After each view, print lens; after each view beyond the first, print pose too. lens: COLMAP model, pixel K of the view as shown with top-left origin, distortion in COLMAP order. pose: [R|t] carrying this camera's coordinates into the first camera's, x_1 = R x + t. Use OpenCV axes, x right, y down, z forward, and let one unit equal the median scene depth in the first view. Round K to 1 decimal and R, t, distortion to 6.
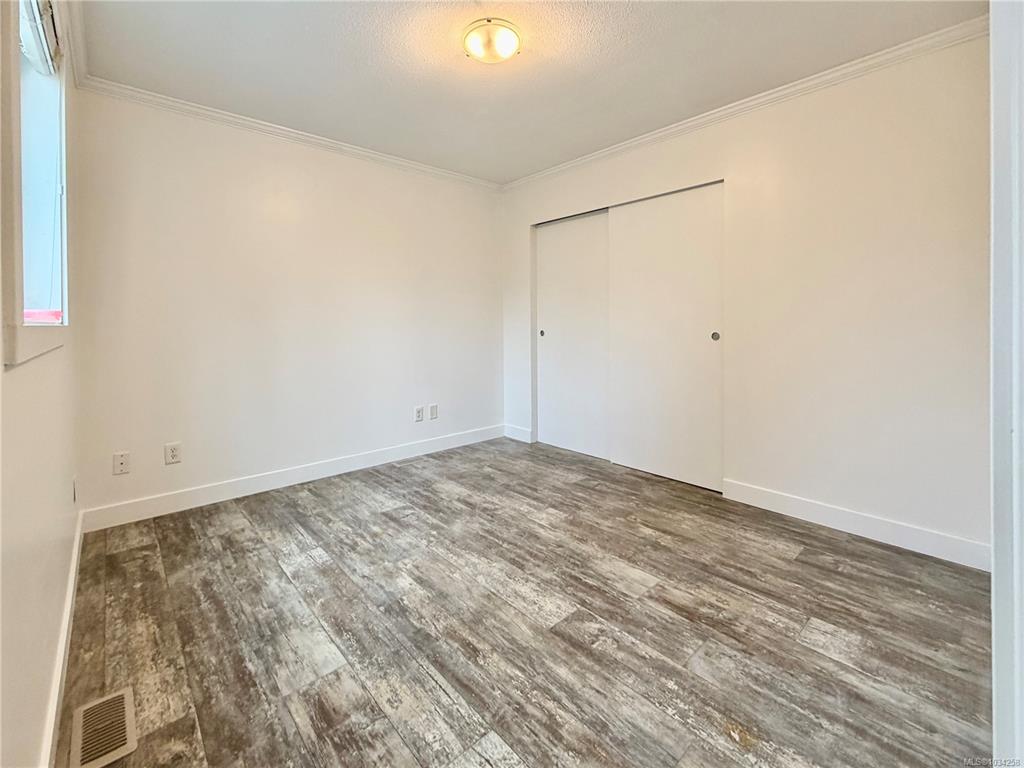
lens RADIAL K [[431.5, 0, 504.1], [0, 431.5, 386.0], [0, 0, 1]] dist [-0.015063, 0.002335]
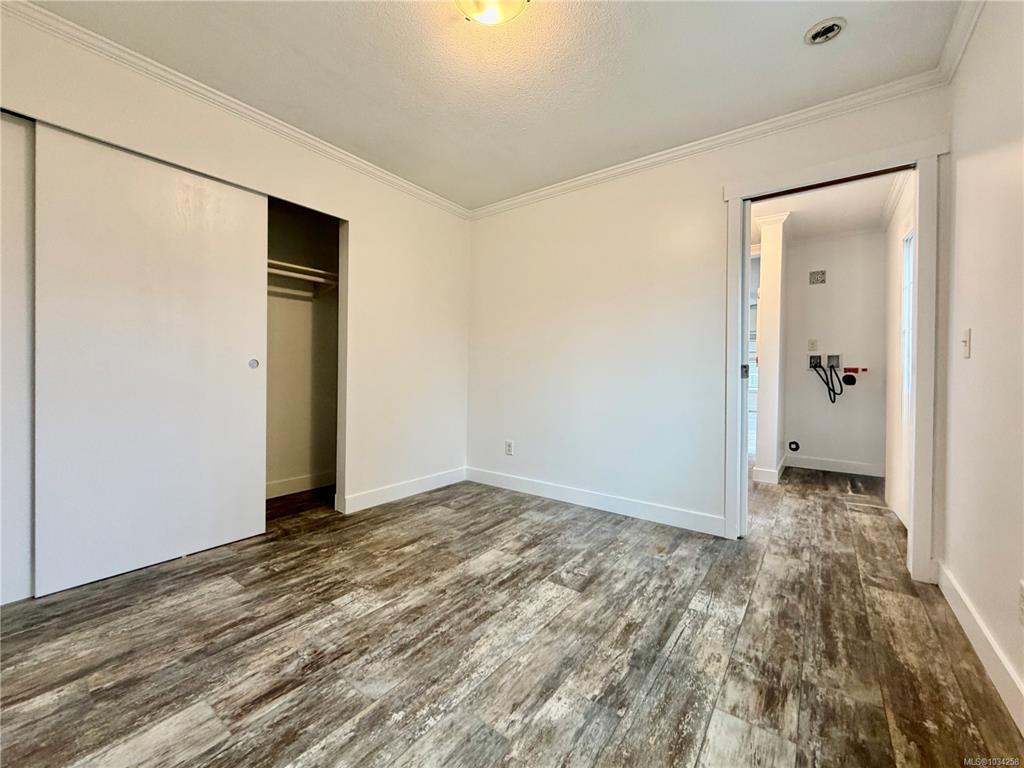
lens RADIAL K [[431.5, 0, 504.9], [0, 431.5, 366.8], [0, 0, 1]] dist [-0.015063, 0.002335]
pose [[-0.200120, 0.014701, 0.979661, -0.998951], [0.132308, 0.991134, 0.012154, -0.097301], [-0.970797, 0.132049, -0.200291, 1.310129]]
